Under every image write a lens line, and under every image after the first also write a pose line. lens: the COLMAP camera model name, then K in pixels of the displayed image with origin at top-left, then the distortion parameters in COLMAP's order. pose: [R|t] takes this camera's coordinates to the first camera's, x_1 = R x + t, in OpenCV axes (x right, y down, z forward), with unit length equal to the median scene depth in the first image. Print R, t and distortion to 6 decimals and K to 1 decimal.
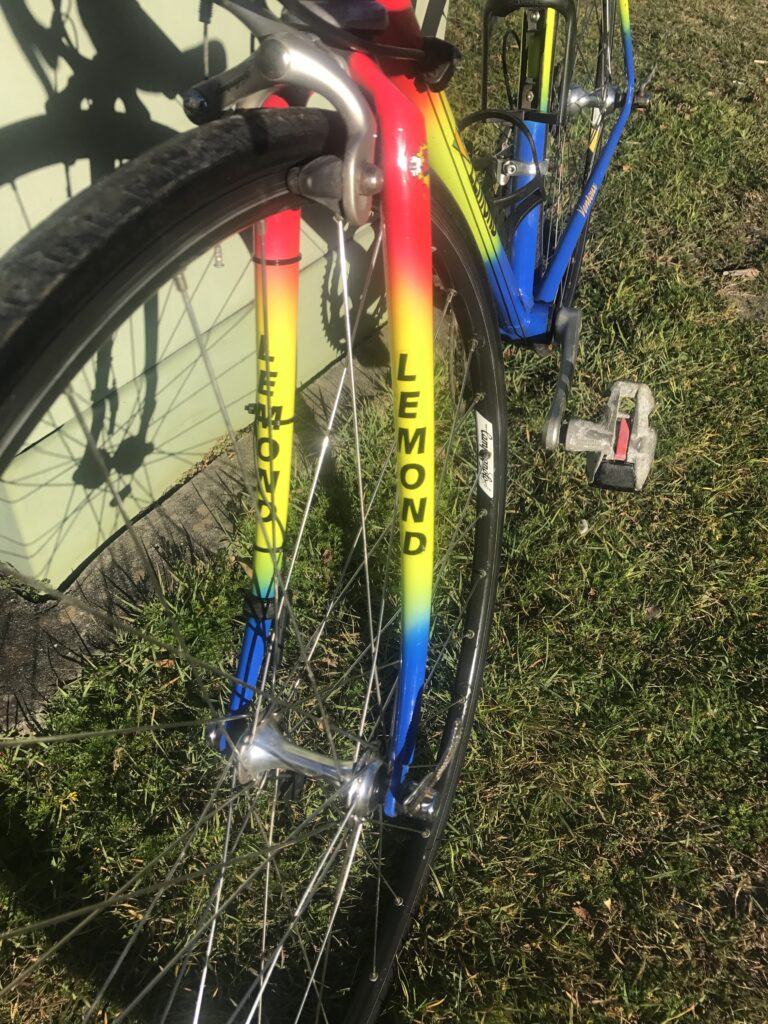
lens RADIAL K [[841.9, 0, 384.0], [0, 841.9, 512.0], [0, 0, 1]] dist [0.012640, -0.006785]
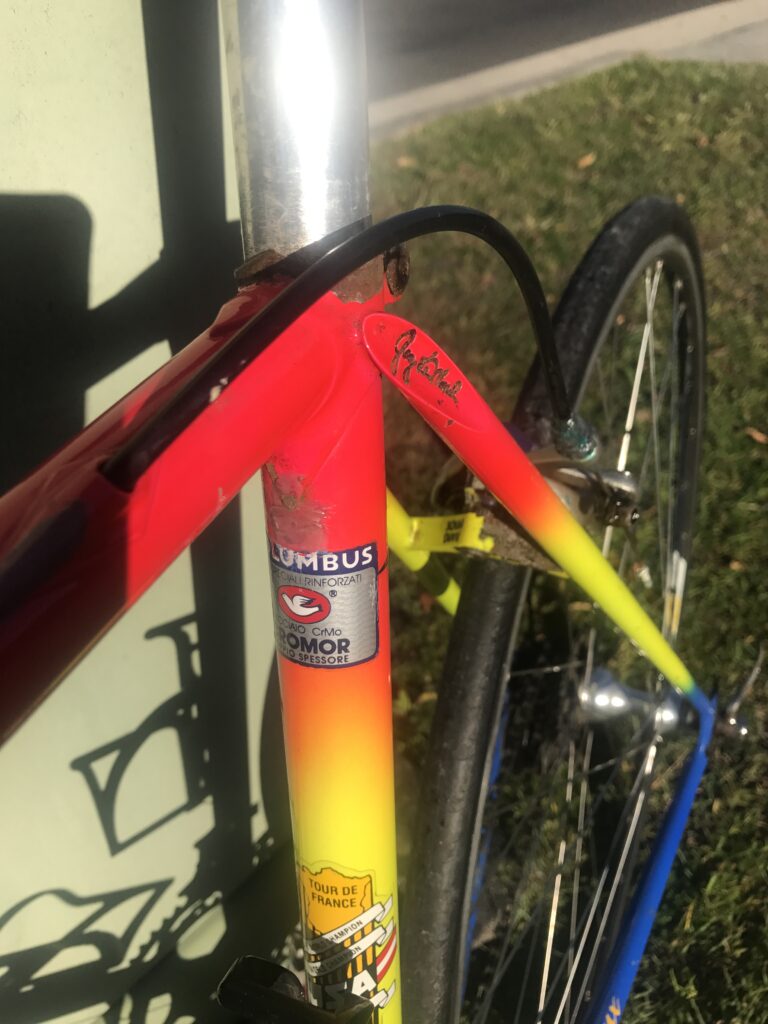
lens RADIAL K [[839.2, 0, 384.0], [0, 839.2, 512.0], [0, 0, 1]] dist [-0.007453, -0.008170]
pose [[0.987369, 0.029978, -0.155576, 0.169479], [-0.047045, 0.993123, -0.107206, -0.550532], [0.151292, 0.113171, 0.981989, 0.445829]]
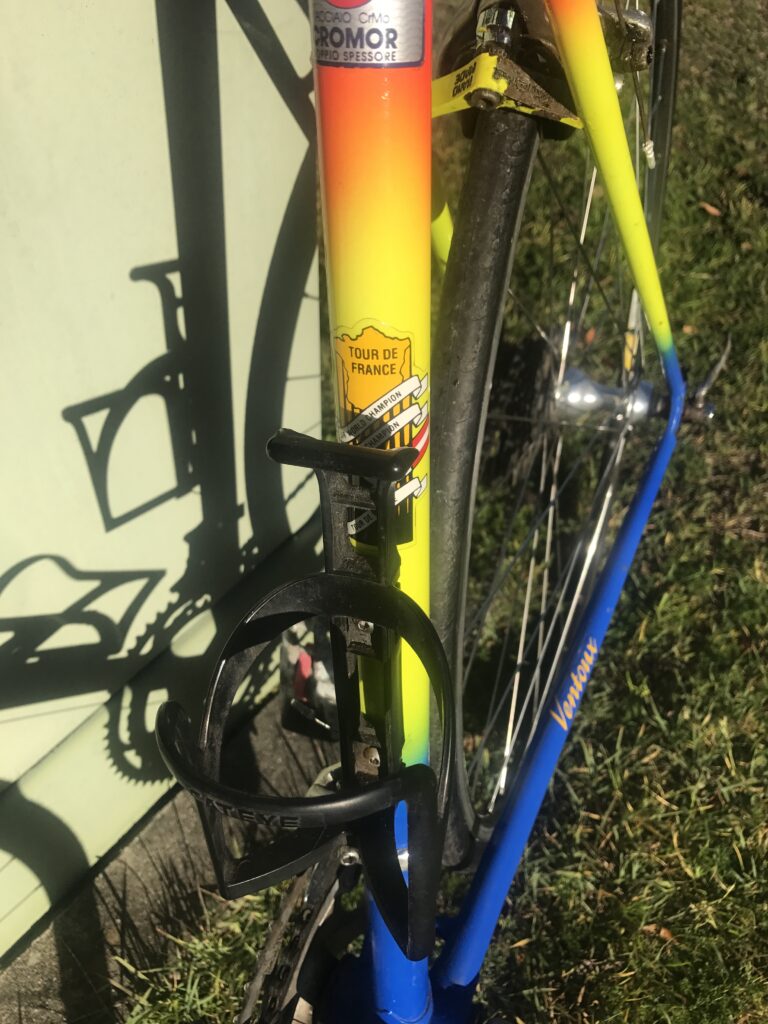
lens RADIAL K [[832.9, 0, 384.0], [0, 832.9, 512.0], [0, 0, 1]] dist [0.009397, -0.014575]
pose [[0.996633, 0.020437, -0.079407, 0.147294], [-0.015314, 0.997794, 0.064600, -0.452194], [0.080552, -0.063167, 0.994747, 0.447903]]
